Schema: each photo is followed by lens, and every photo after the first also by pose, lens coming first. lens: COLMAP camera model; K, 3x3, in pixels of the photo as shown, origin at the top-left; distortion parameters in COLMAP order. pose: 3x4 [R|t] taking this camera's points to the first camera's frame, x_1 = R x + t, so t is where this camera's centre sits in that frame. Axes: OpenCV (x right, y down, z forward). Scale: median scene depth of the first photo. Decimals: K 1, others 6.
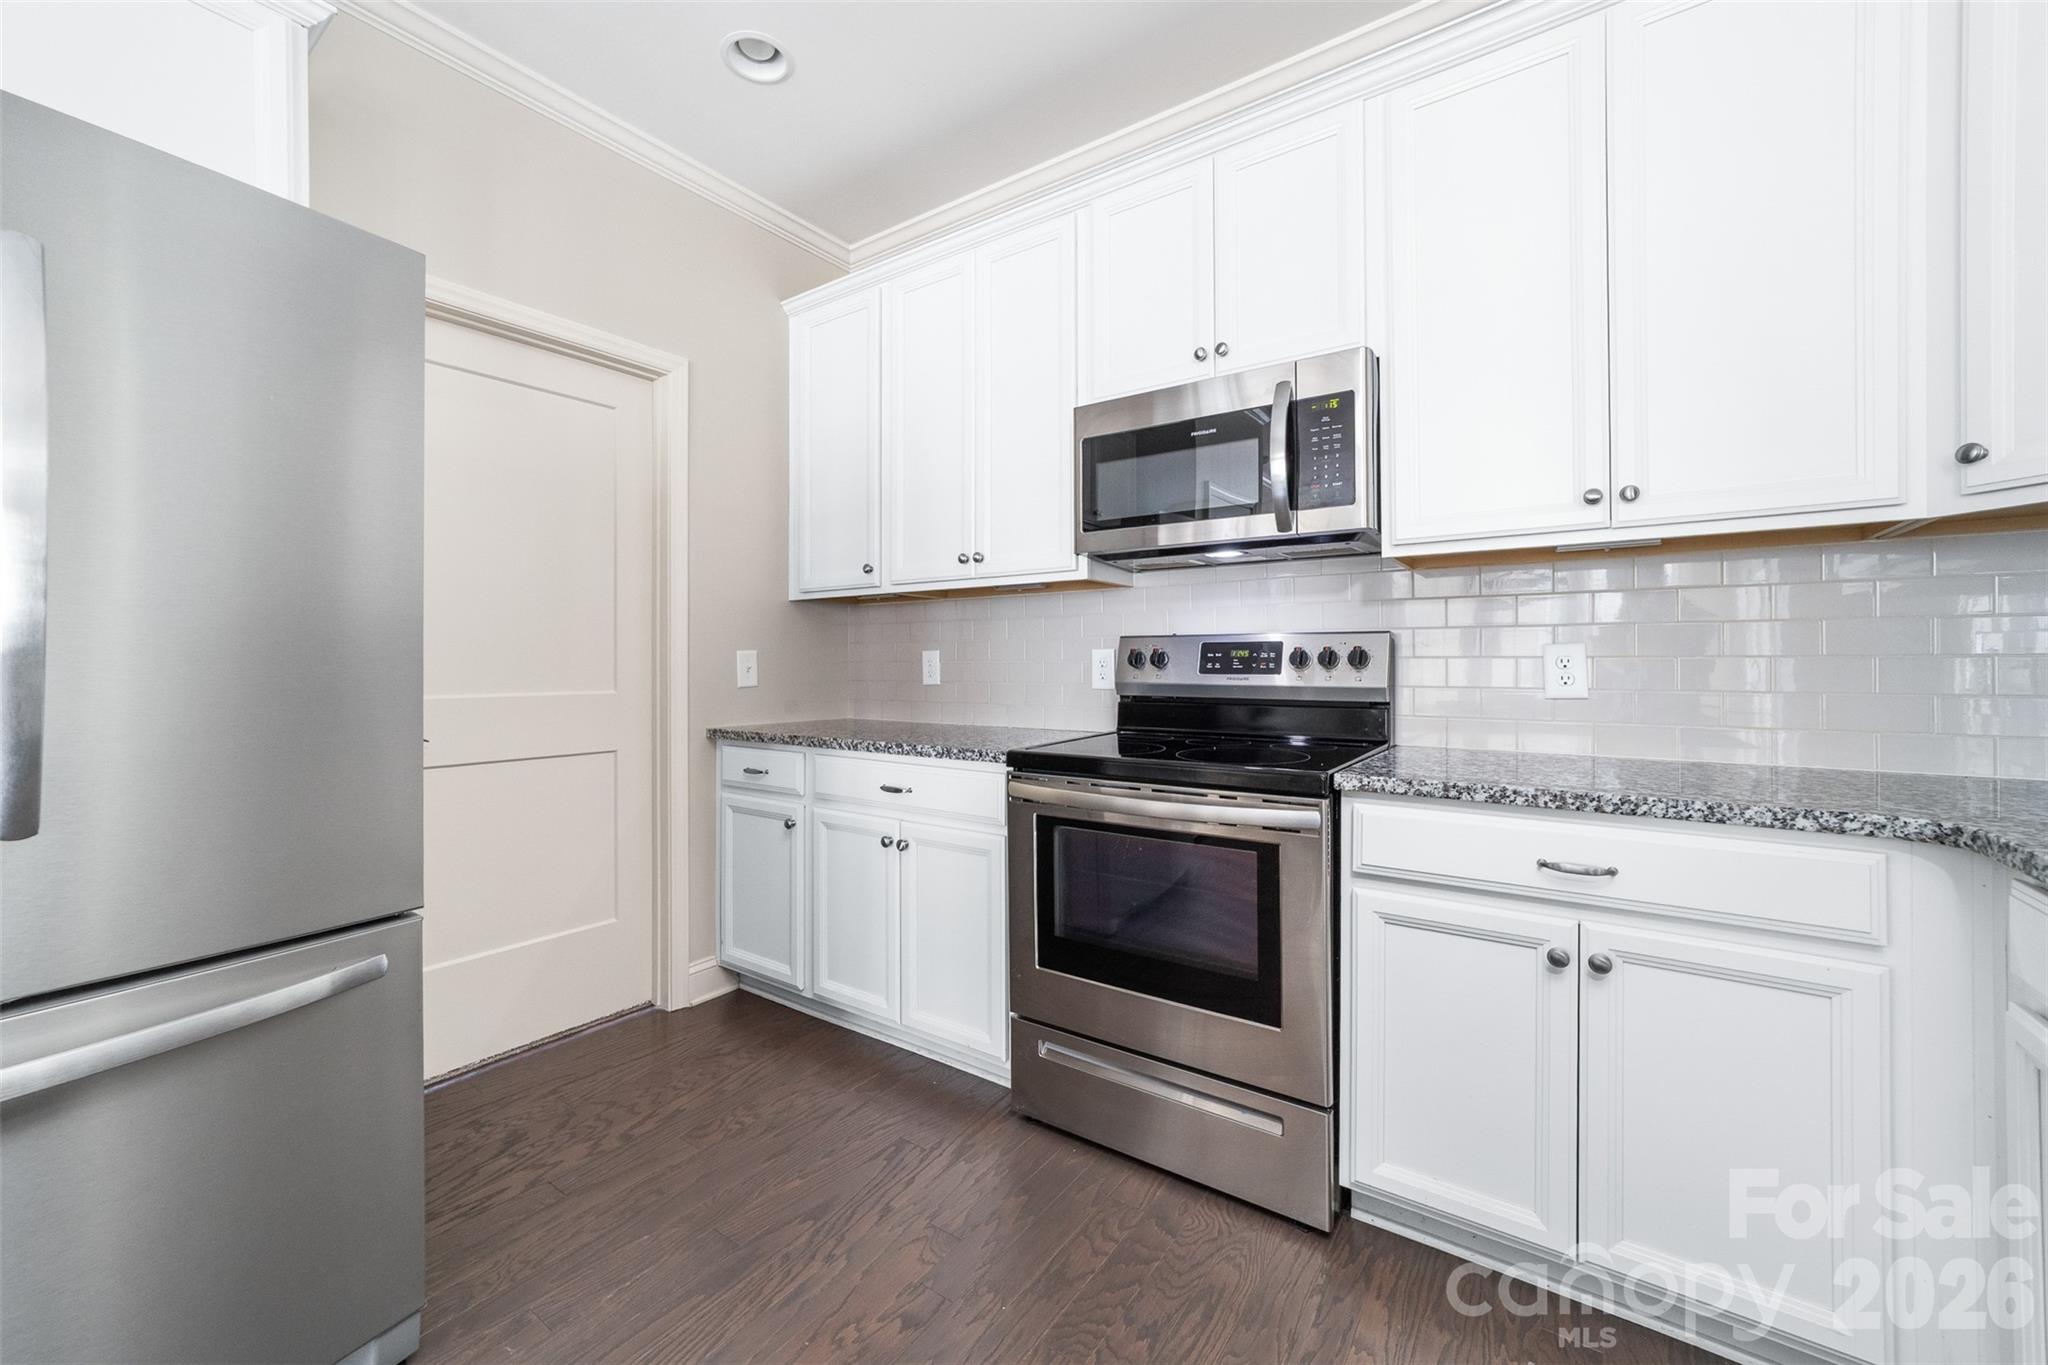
lens RADIAL K [[794.6, 0, 1031.3], [0, 794.6, 663.6], [0, 0, 1]] dist [-0.010862, 0.003043]
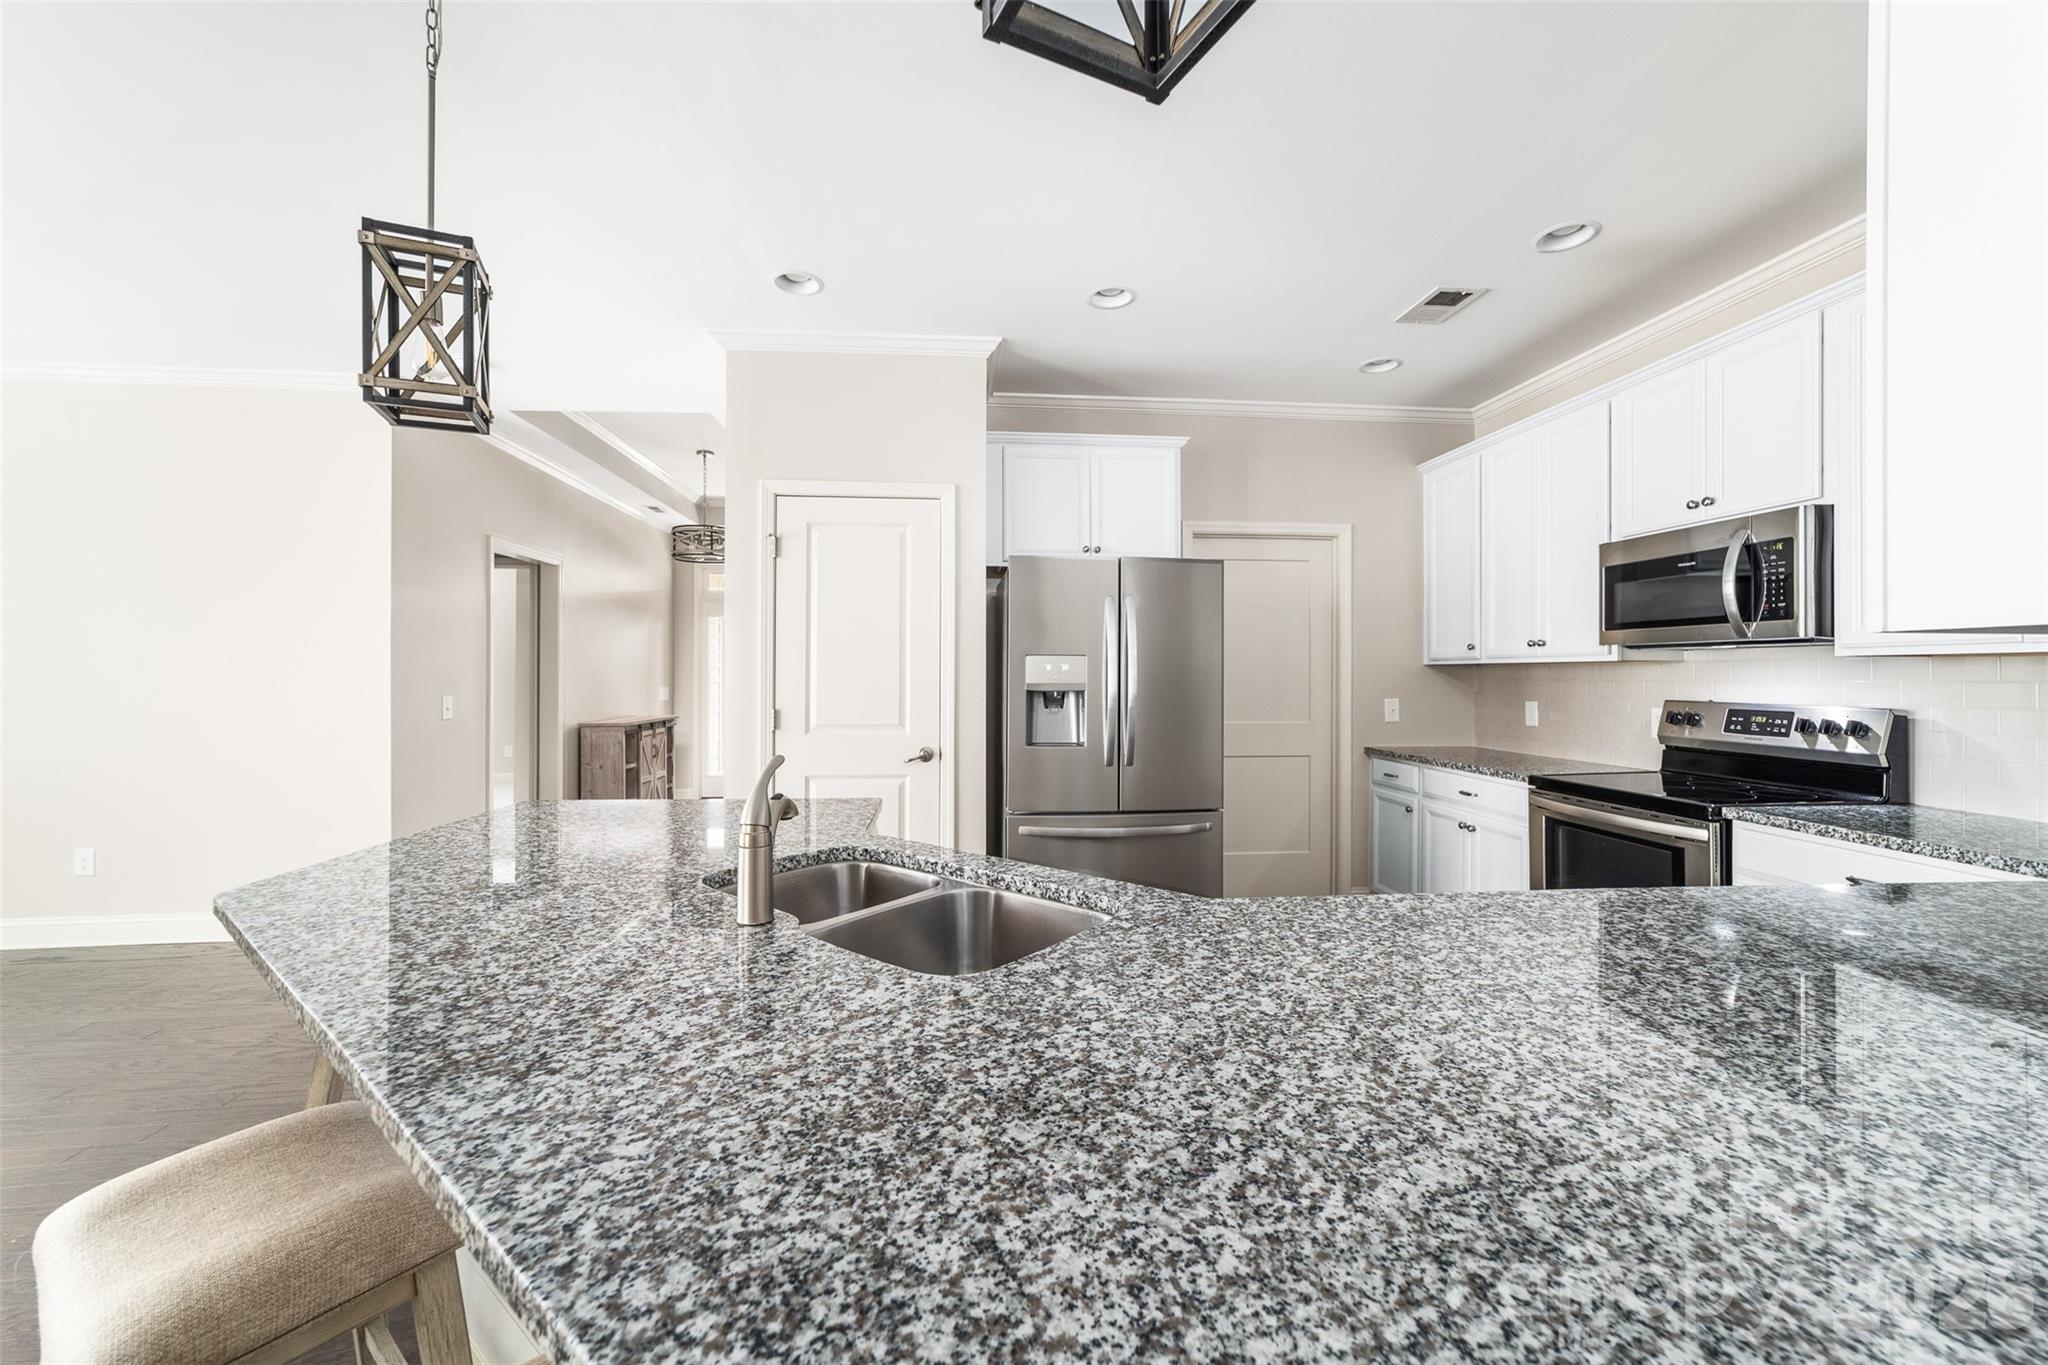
lens RADIAL K [[794.6, 0, 1018.7], [0, 794.6, 666.1], [0, 0, 1]] dist [-0.010862, 0.003043]
pose [[0.639829, -0.001676, -0.768516, 0.487460], [-0.008745, 0.999917, -0.009461, -0.077825], [0.768468, 0.012774, 0.639761, -0.739098]]
